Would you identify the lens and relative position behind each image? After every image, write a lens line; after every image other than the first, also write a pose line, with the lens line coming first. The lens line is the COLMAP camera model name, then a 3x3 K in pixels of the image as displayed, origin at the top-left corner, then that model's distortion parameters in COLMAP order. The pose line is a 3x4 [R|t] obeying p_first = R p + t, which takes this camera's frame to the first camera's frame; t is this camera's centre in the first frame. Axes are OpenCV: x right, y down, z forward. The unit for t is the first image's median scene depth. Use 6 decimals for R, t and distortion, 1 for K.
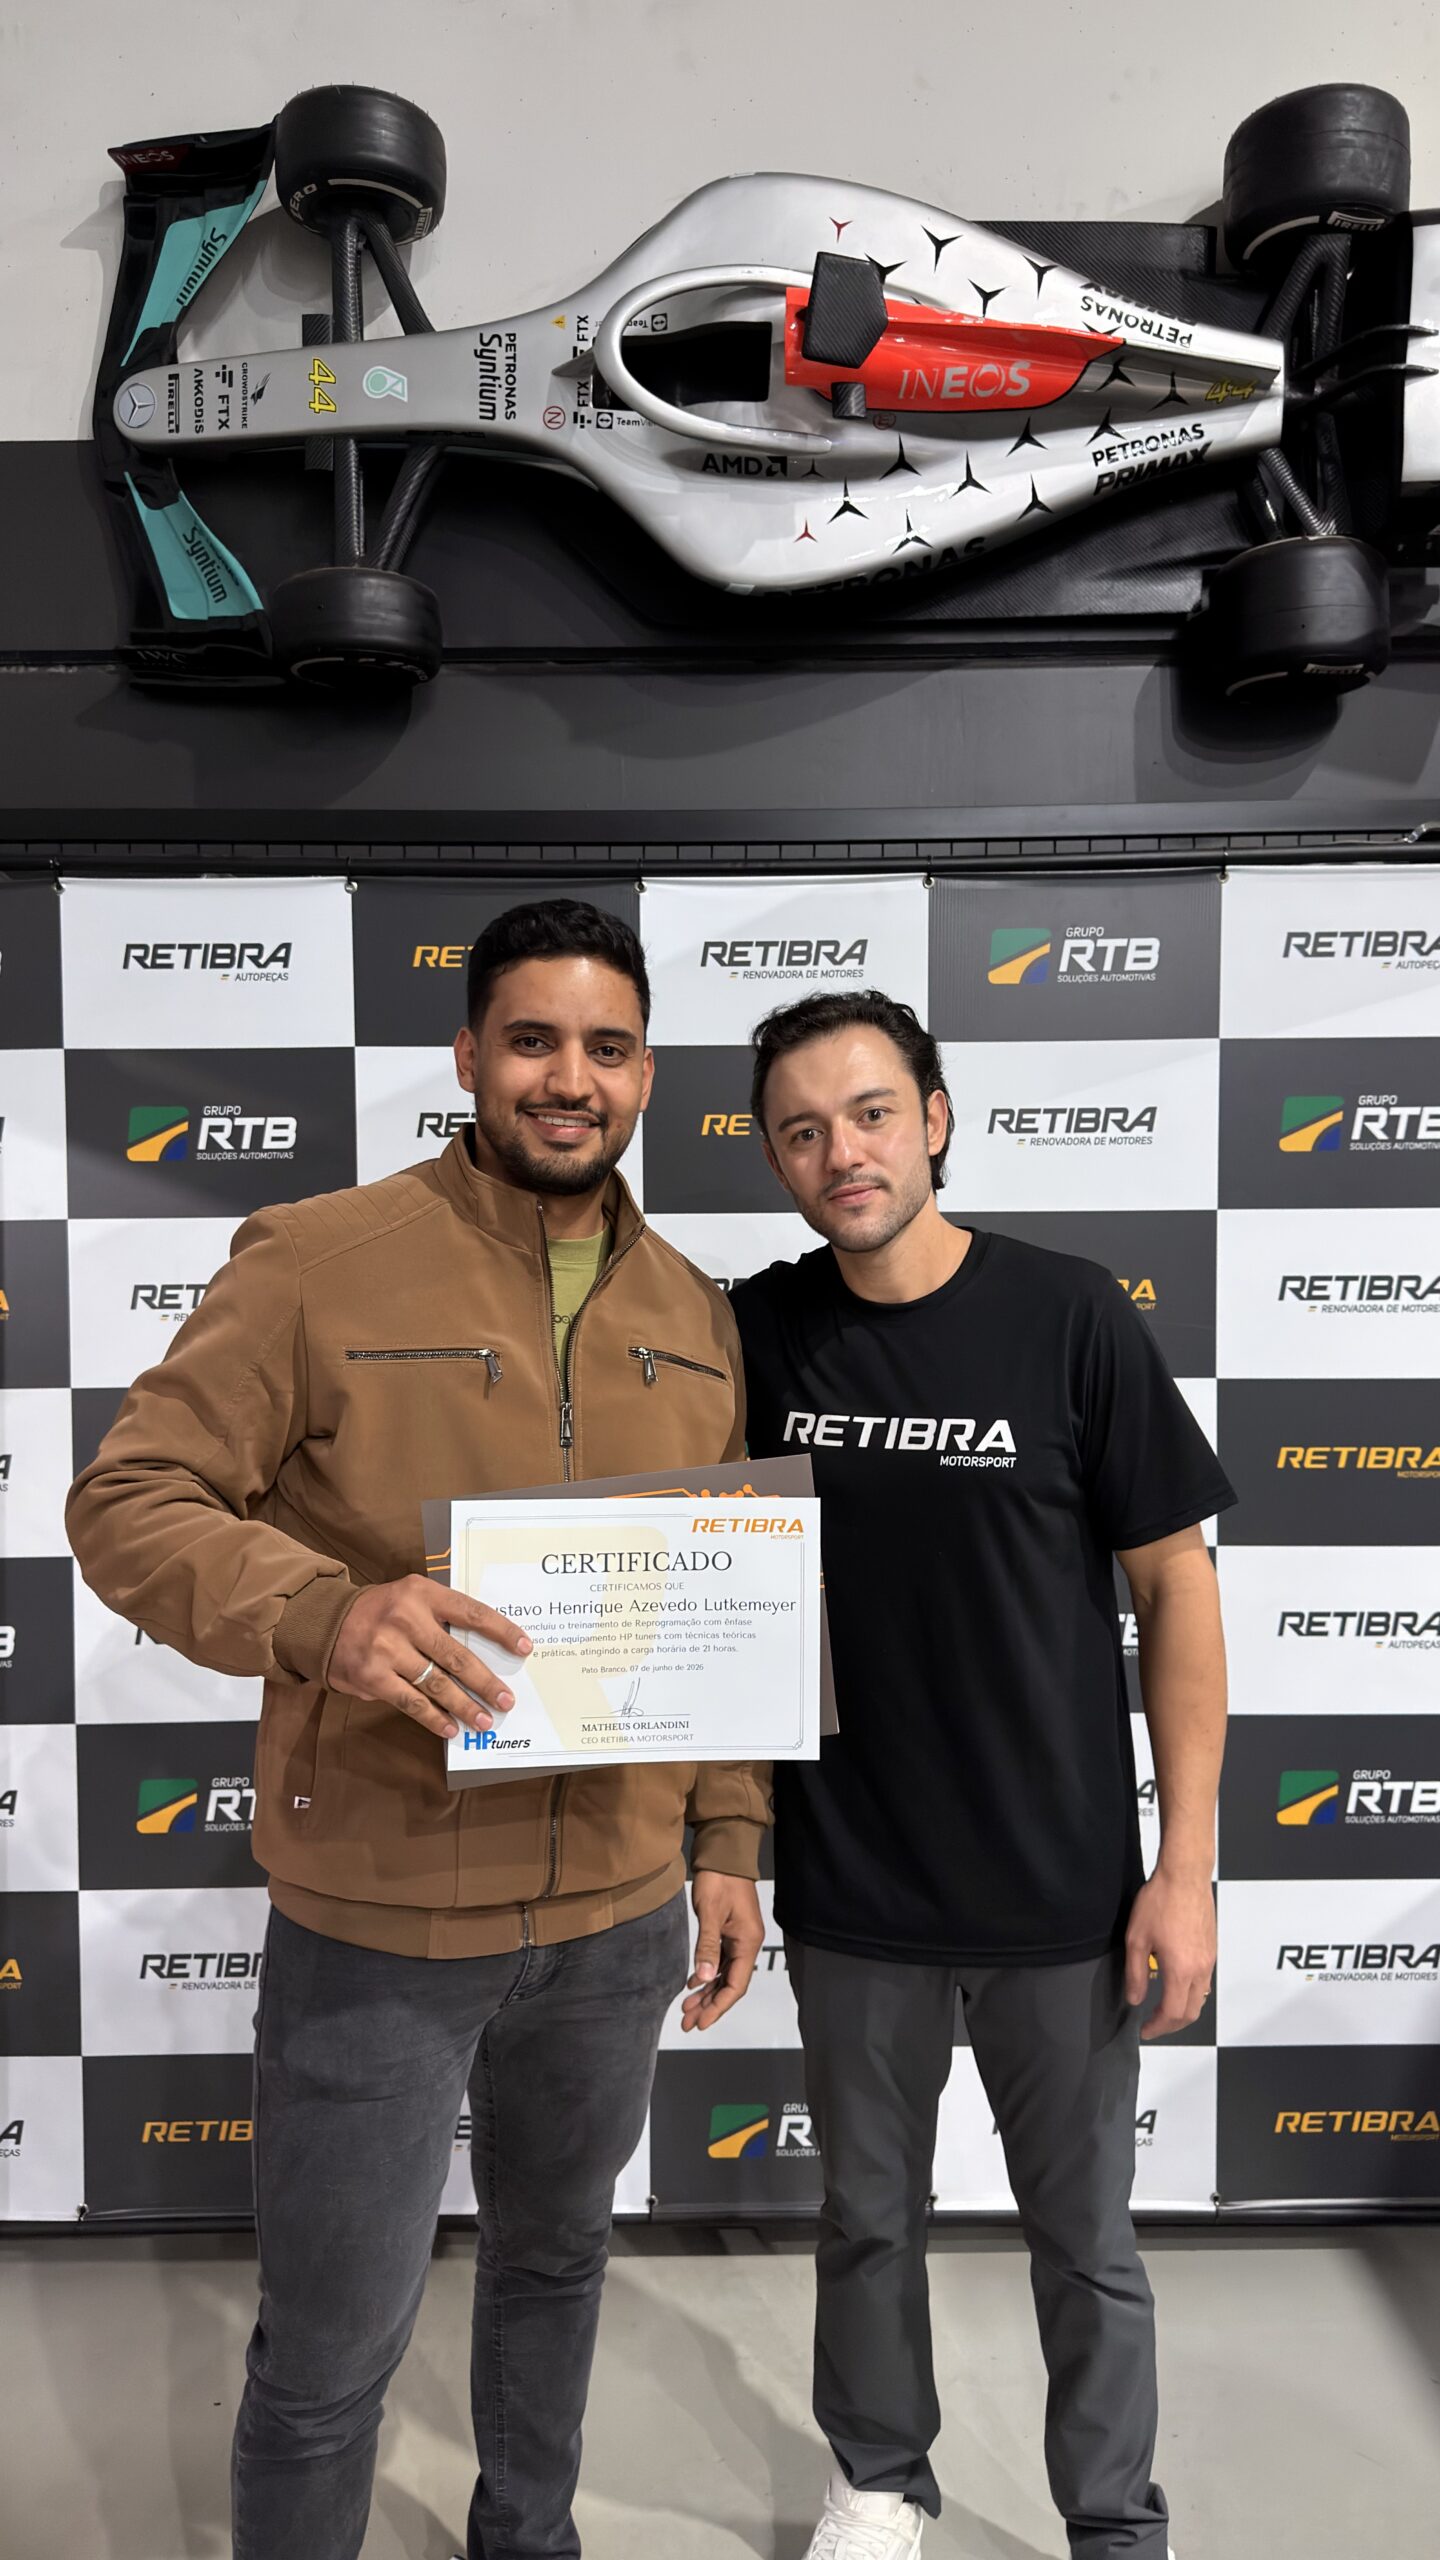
lens RADIAL K [[1859.4, 0, 727.7], [0, 1859.4, 1278.8], [0, 0, 1]] dist [0.040955, -0.079605]
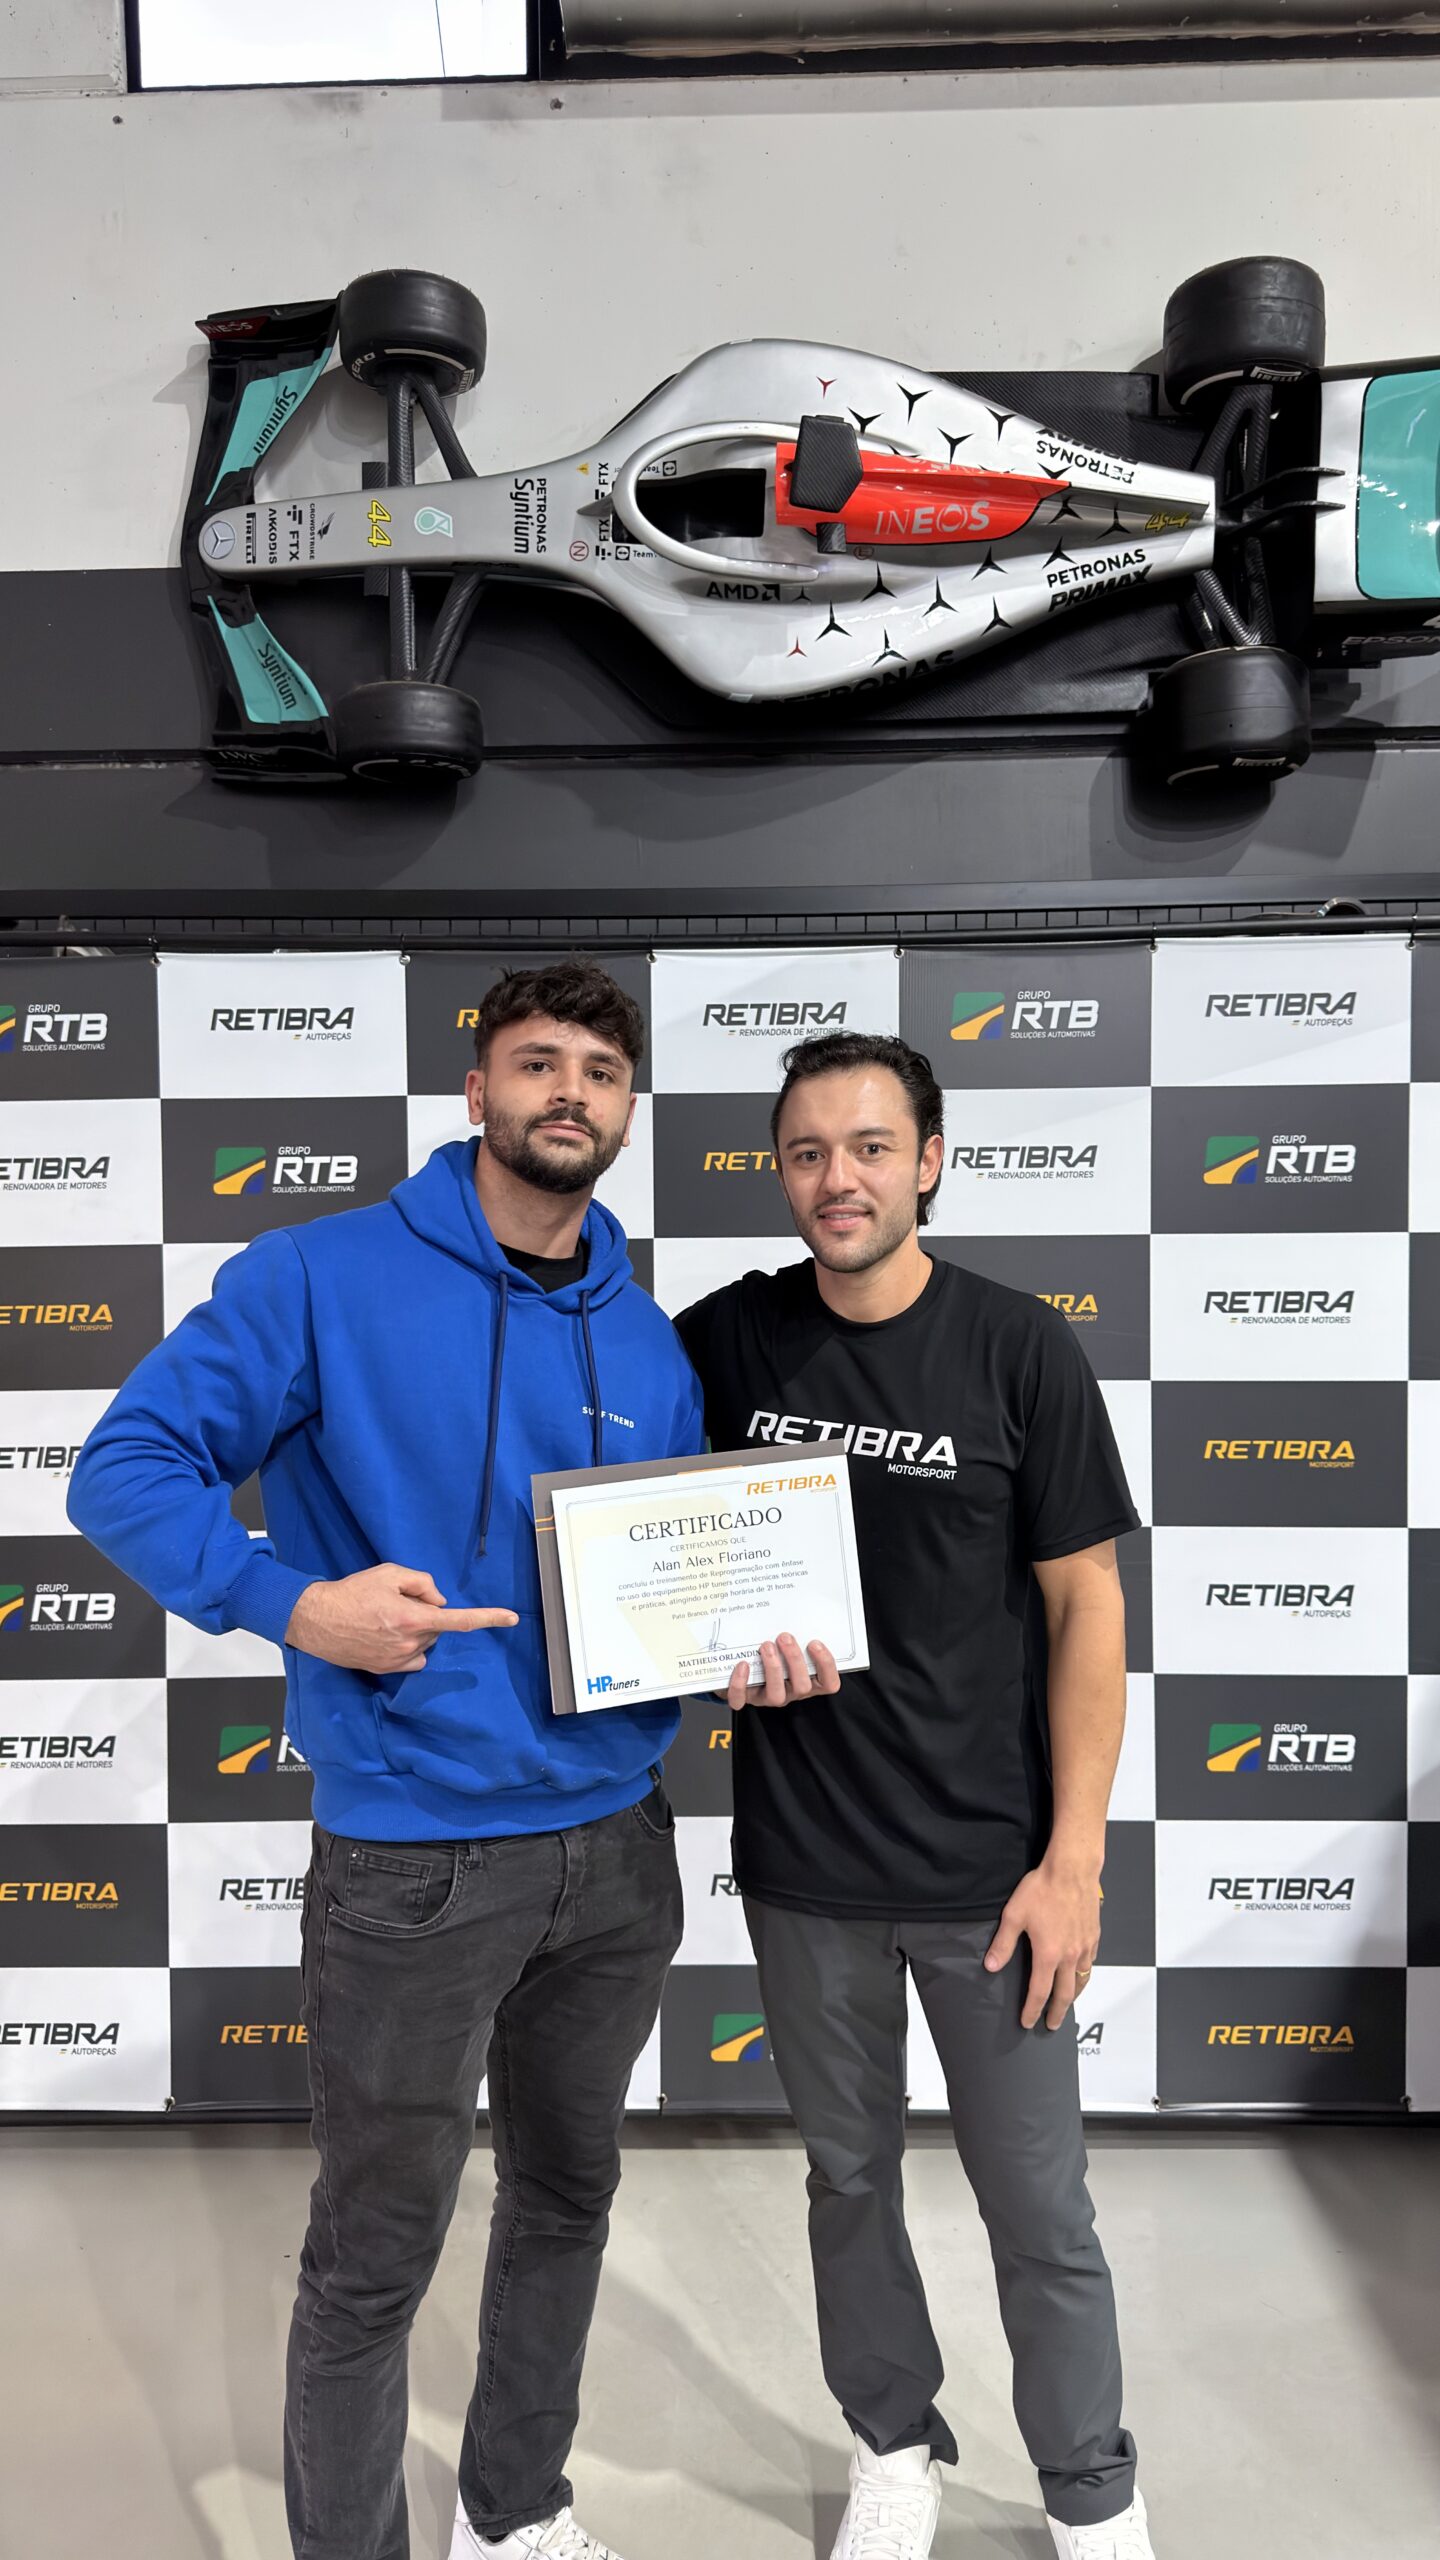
lens RADIAL K [[1857.7, 0, 721.6], [0, 1857.7, 1278.1], [0, 0, 1]] dist [0.079661, -0.178149]
pose [[0.999694, -0.000568, -0.024739, 0.024108], [0.000179, 0.999876, -0.015726, 0.007647], [0.024745, 0.015716, 0.999570, -0.152129]]
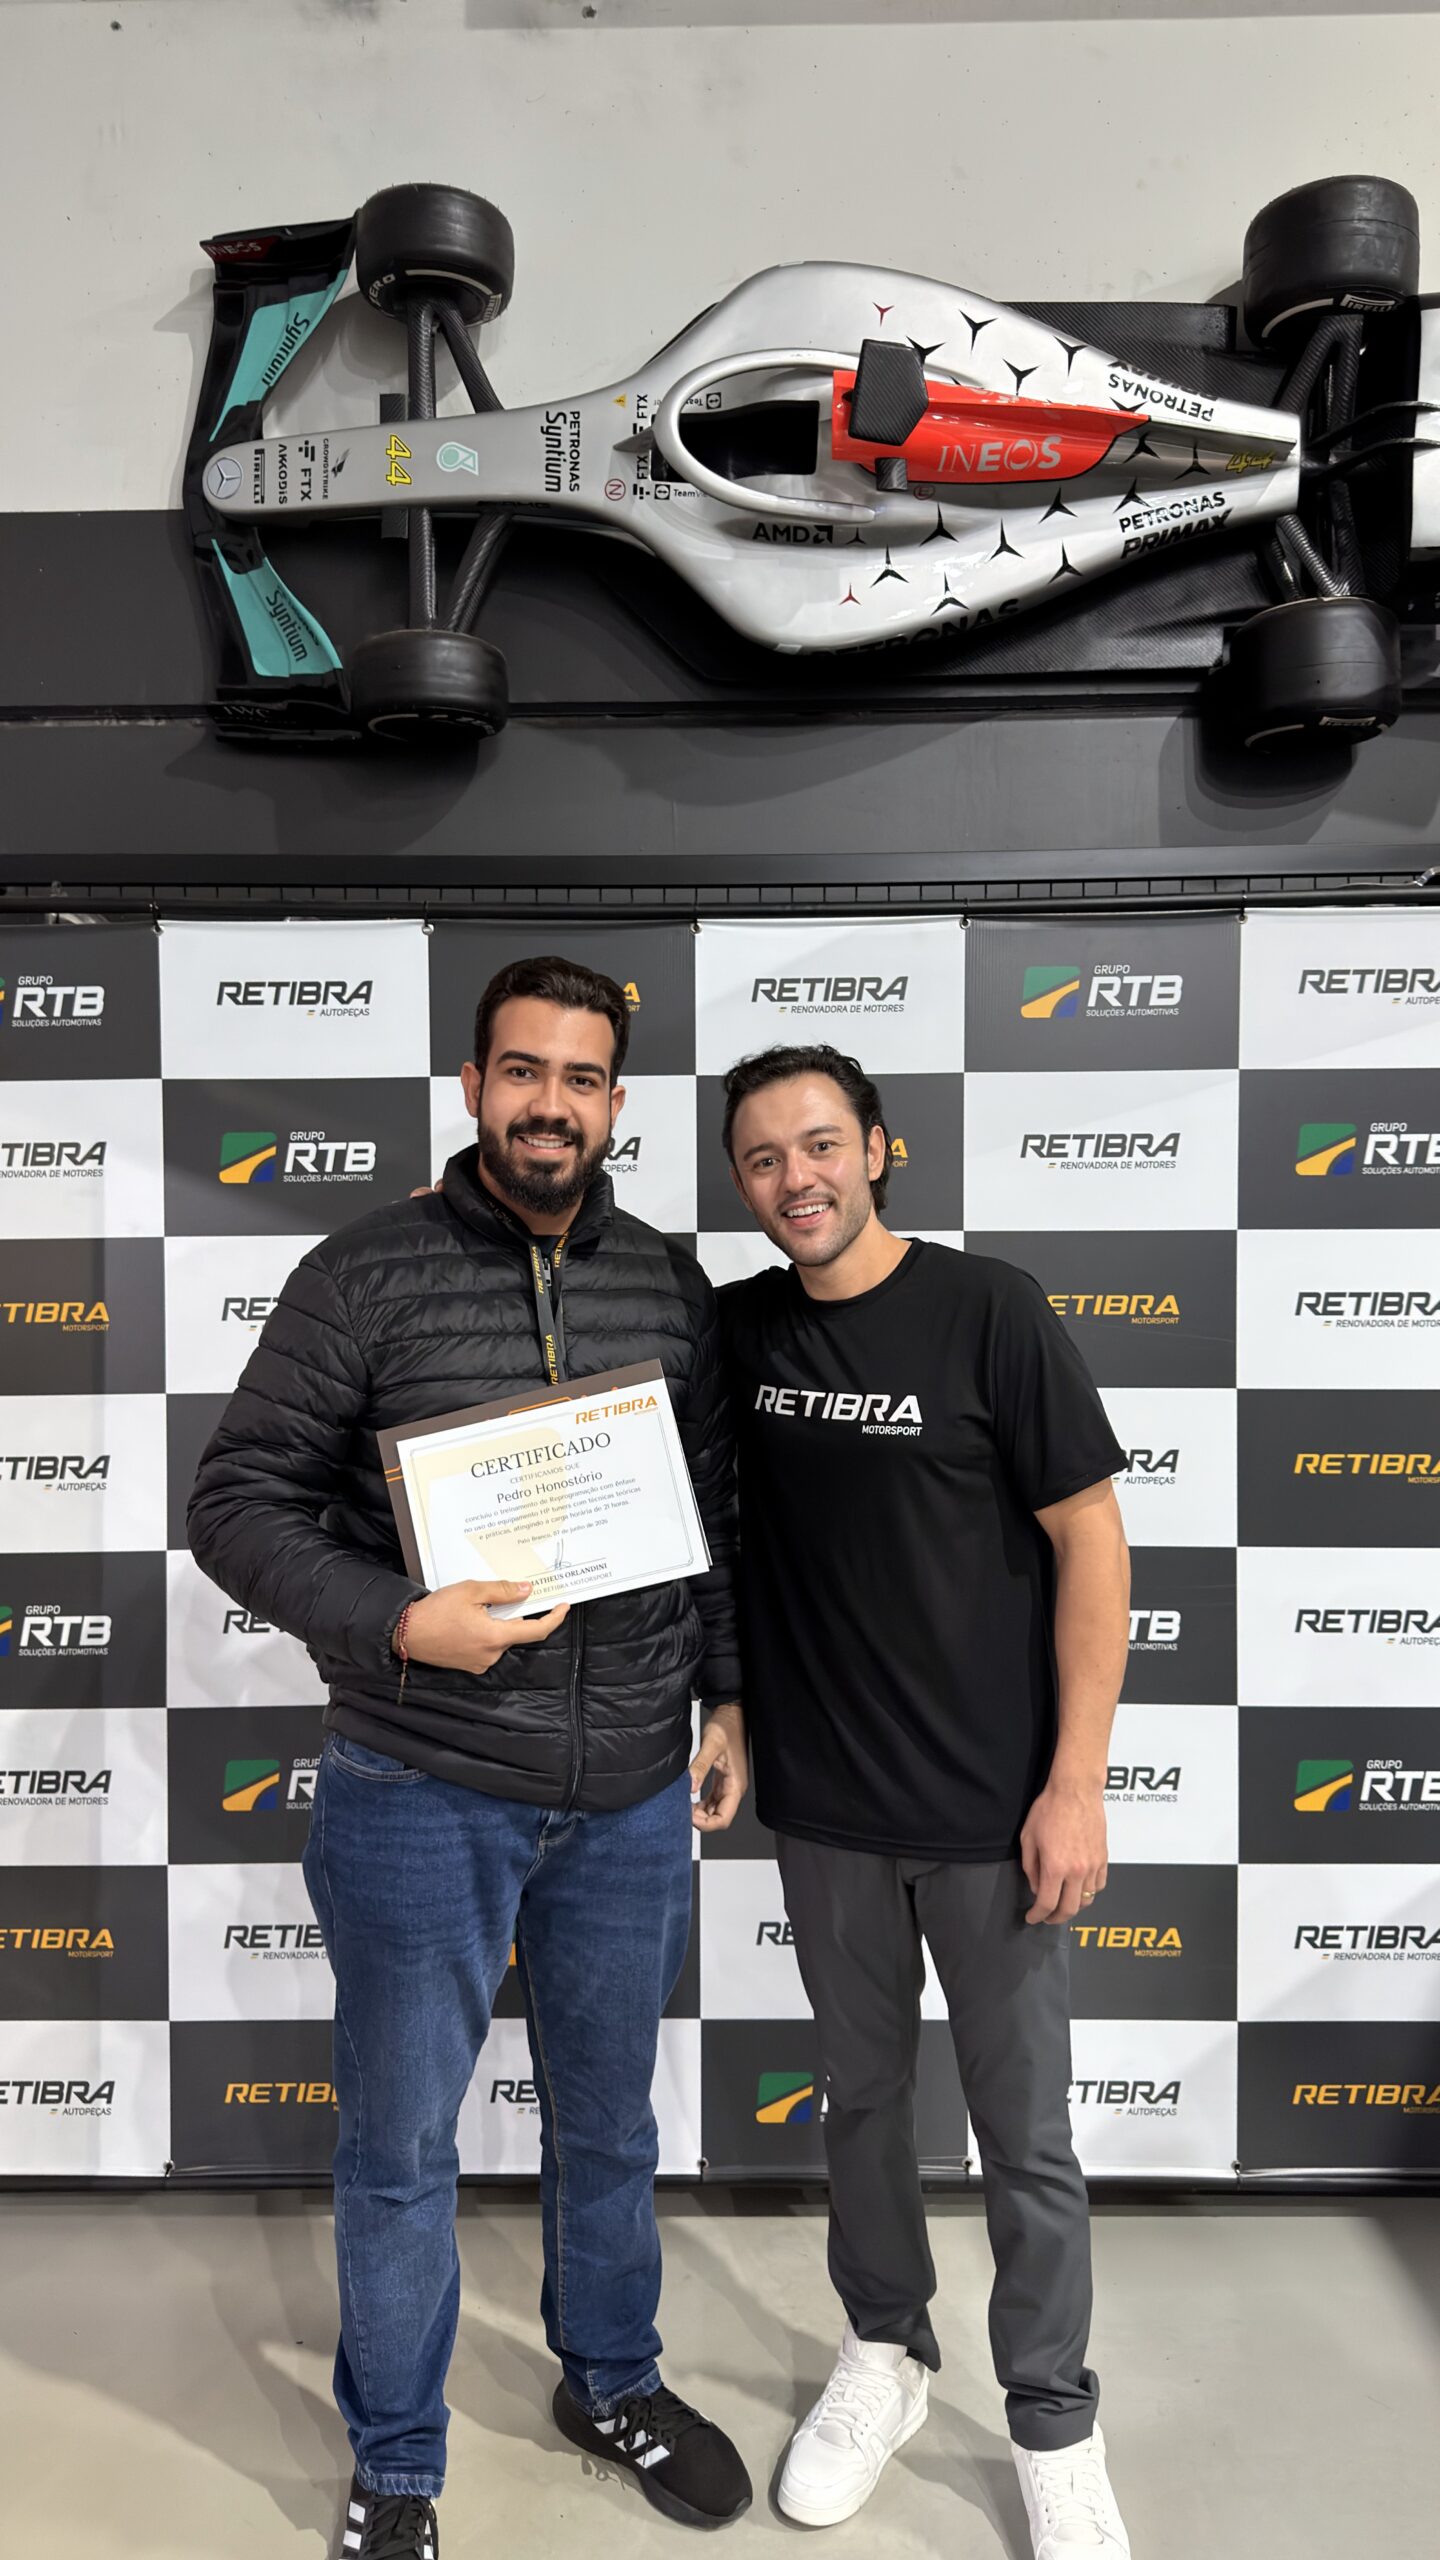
lens RADIAL K [[1862.5, 0, 717.0], [0, 1862.5, 1278.7], [0, 0, 1]] dist [0.055810, -0.114020]
pose [[0.999841, 0.002606, -0.017633, -0.014580], [-0.002832, 0.999915, -0.012763, 0.004873], [0.017598, 0.012811, 0.999763, -0.068343]]
